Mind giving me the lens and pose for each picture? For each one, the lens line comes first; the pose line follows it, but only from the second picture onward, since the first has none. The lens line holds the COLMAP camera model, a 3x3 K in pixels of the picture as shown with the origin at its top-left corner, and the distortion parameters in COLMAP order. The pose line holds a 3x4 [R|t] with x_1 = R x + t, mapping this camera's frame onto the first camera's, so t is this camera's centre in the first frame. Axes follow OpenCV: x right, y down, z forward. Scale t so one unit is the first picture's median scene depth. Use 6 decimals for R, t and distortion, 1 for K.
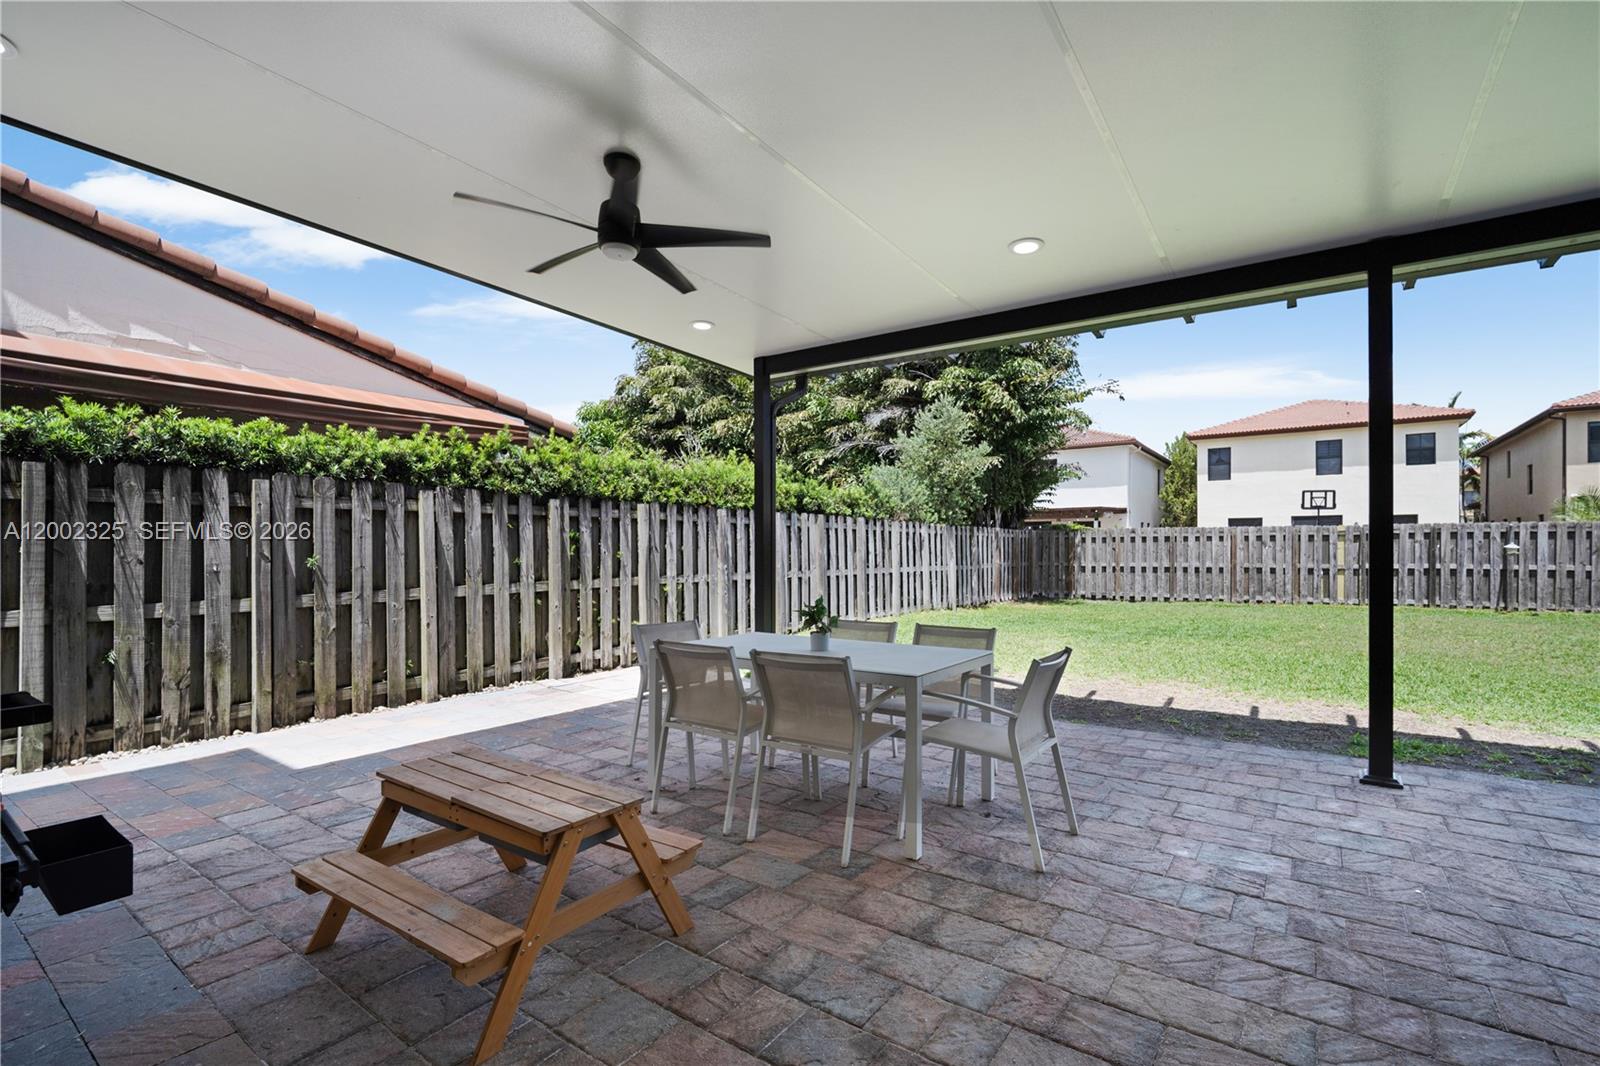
lens RADIAL K [[725.8, 0, 804.8], [0, 725.8, 546.9], [0, 0, 1]] dist [-0.002584, 0.001154]
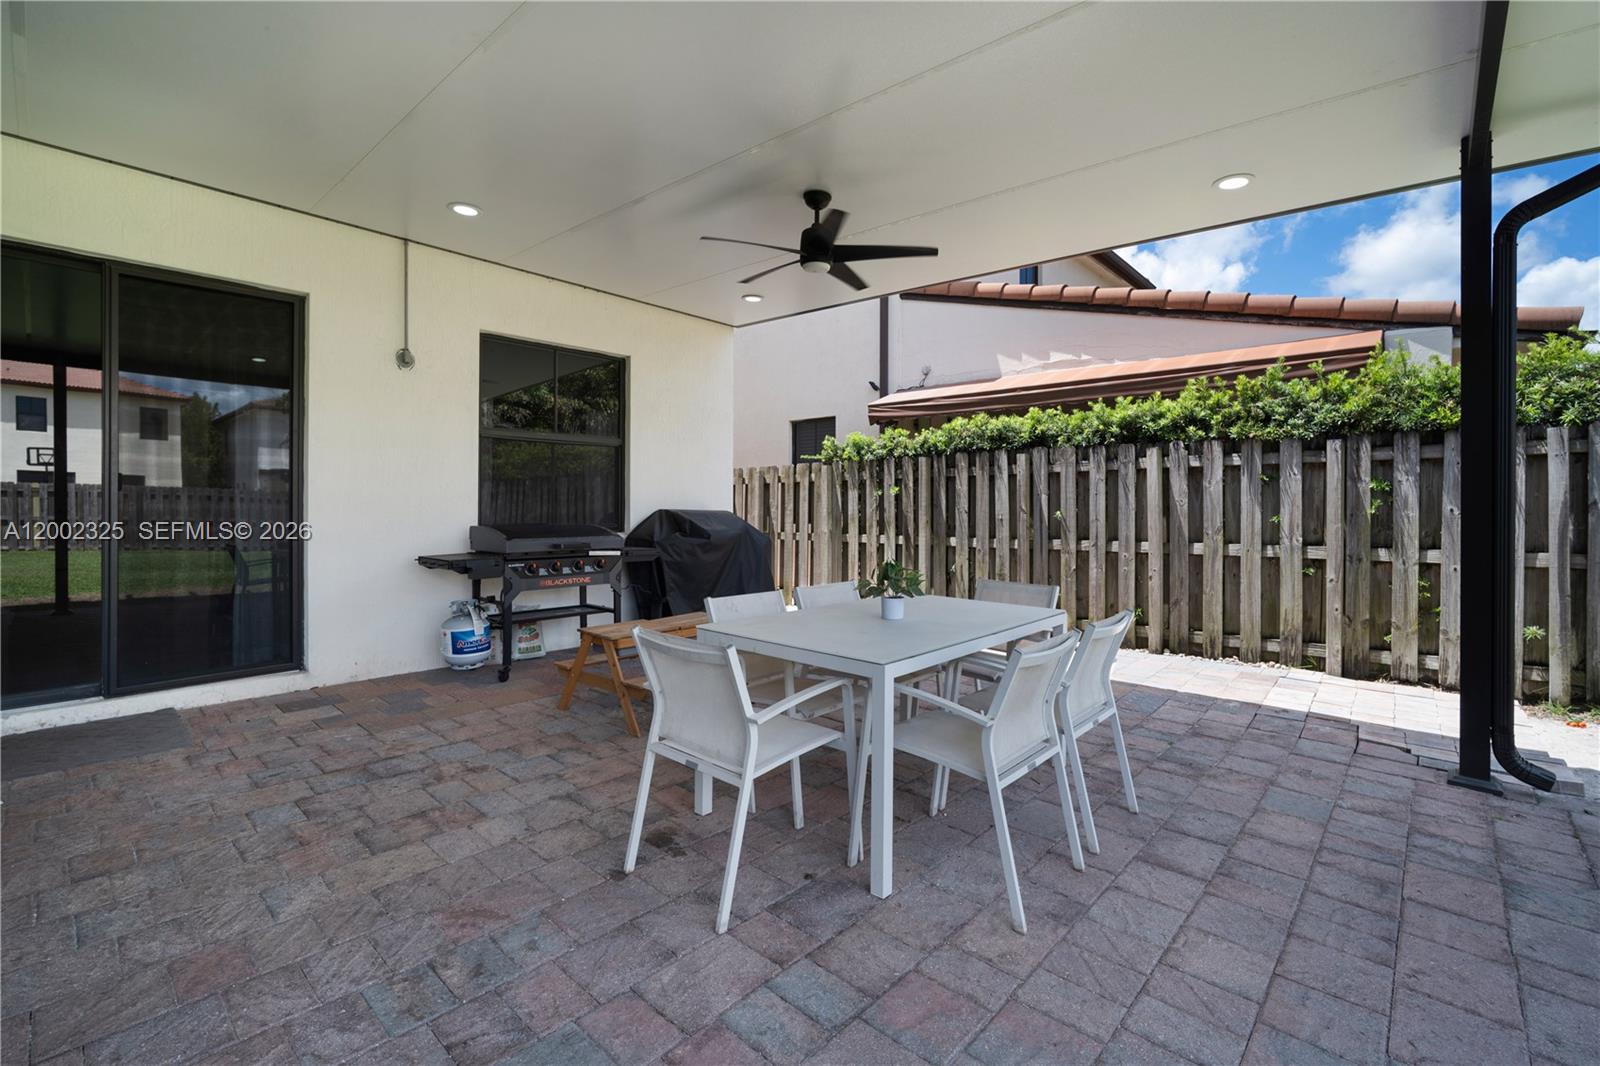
lens RADIAL K [[708.3, 0, 796.5], [0, 708.3, 505.7], [0, 0, 1]] dist [-0.001643, -0.000119]
pose [[-0.127894, 0.001773, -0.991786, 0.518165], [-0.000849, 0.999998, 0.001897, 0.003043], [0.991787, 0.001085, -0.127892, 0.594954]]
